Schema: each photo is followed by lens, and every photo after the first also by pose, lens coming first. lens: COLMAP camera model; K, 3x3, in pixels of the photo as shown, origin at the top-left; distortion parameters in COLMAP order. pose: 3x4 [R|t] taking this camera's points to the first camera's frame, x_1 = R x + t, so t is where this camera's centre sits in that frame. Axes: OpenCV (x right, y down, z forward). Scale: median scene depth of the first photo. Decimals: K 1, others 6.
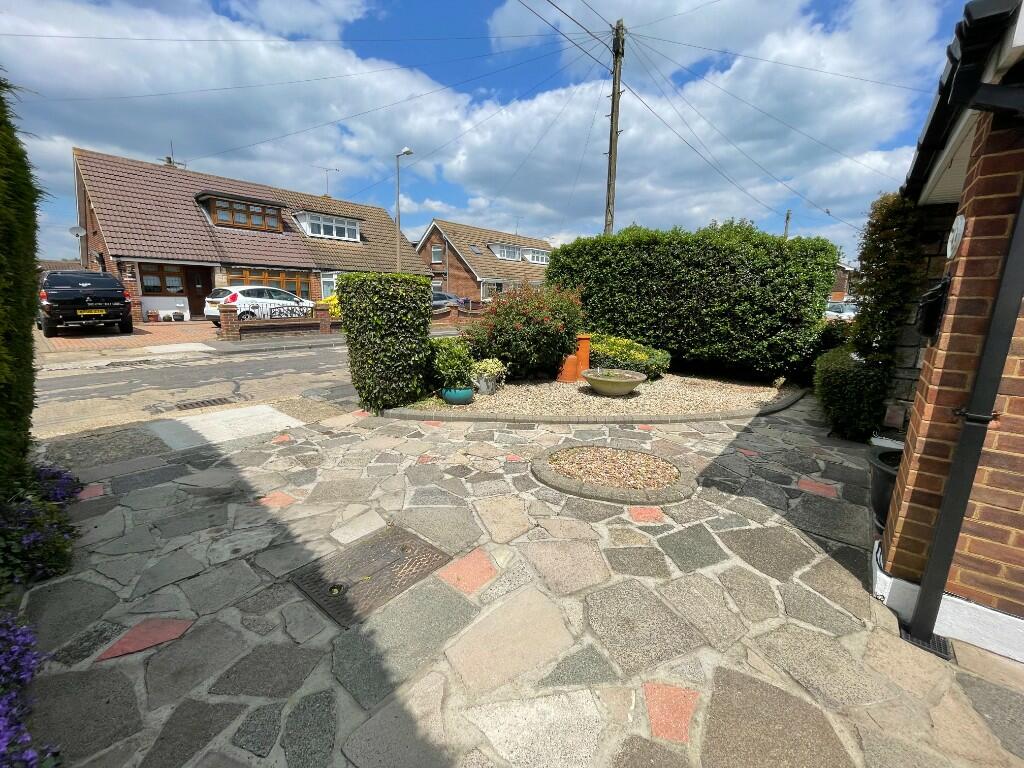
lens RADIAL K [[413.7, 0, 511.3], [0, 413.7, 383.5], [0, 0, 1]] dist [-0.000371, -0.000883]
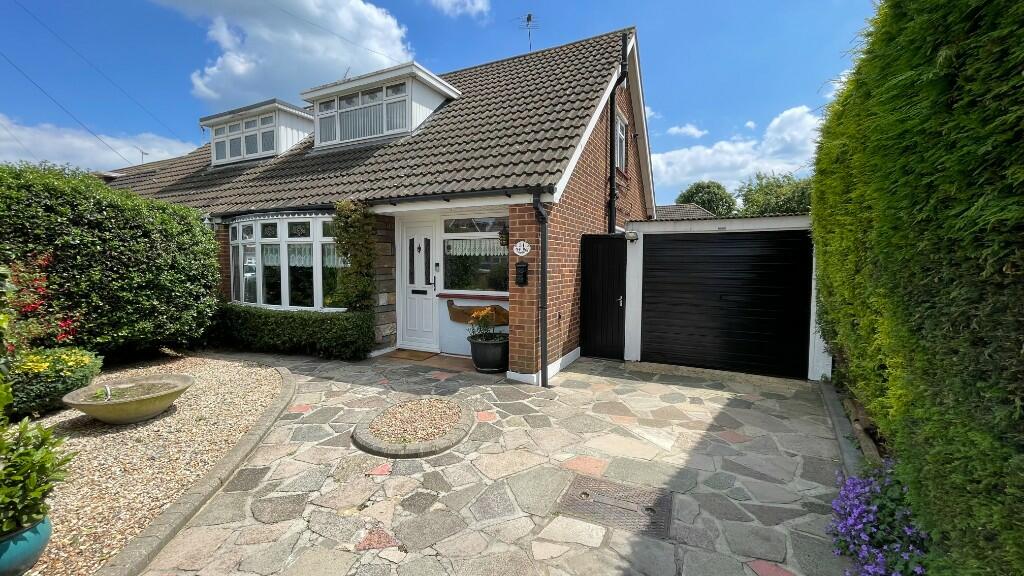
lens RADIAL K [[414.3, 0, 510.9], [0, 414.3, 286.8], [0, 0, 1]] dist [0.000088, -0.000698]
pose [[-0.234303, -0.081572, 0.968735, -0.931094], [0.192331, 0.972889, 0.128440, -0.263565], [-0.952949, 0.216411, -0.212262, 0.948415]]
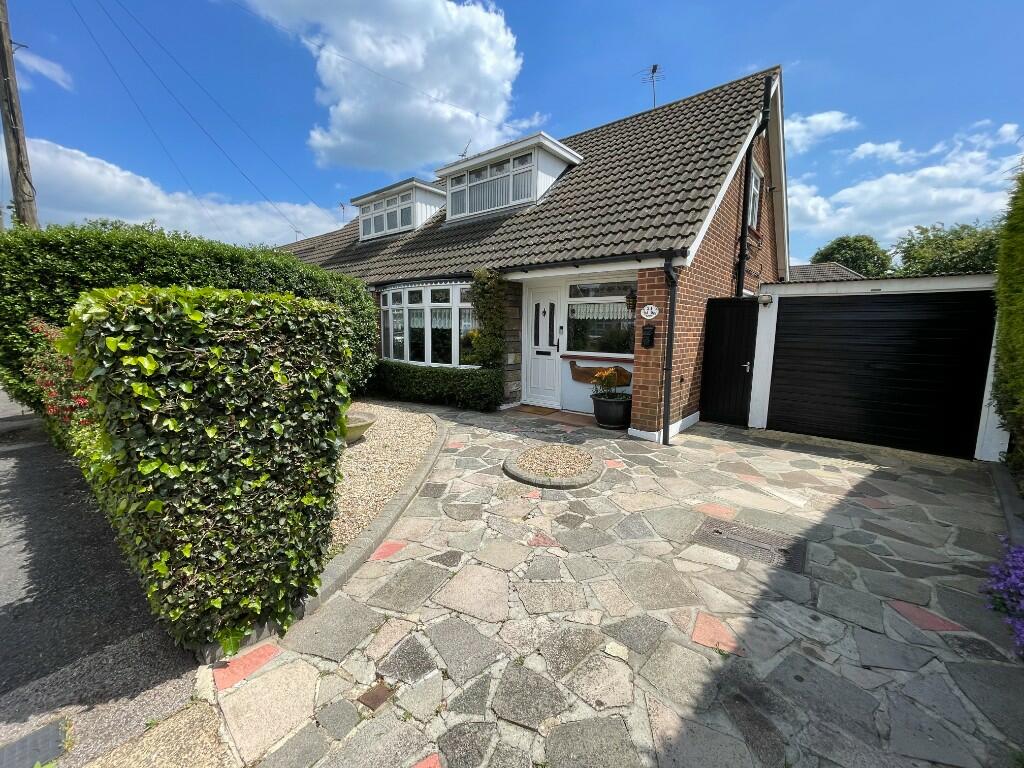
lens RADIAL K [[413.7, 0, 511.5], [0, 413.7, 383.3], [0, 0, 1]] dist [-0.000371, -0.000883]
pose [[-0.001742, -0.155423, 0.987846, -1.059934], [0.194910, 0.968849, 0.152778, -0.277639], [-0.980820, 0.192808, 0.028605, 1.085006]]
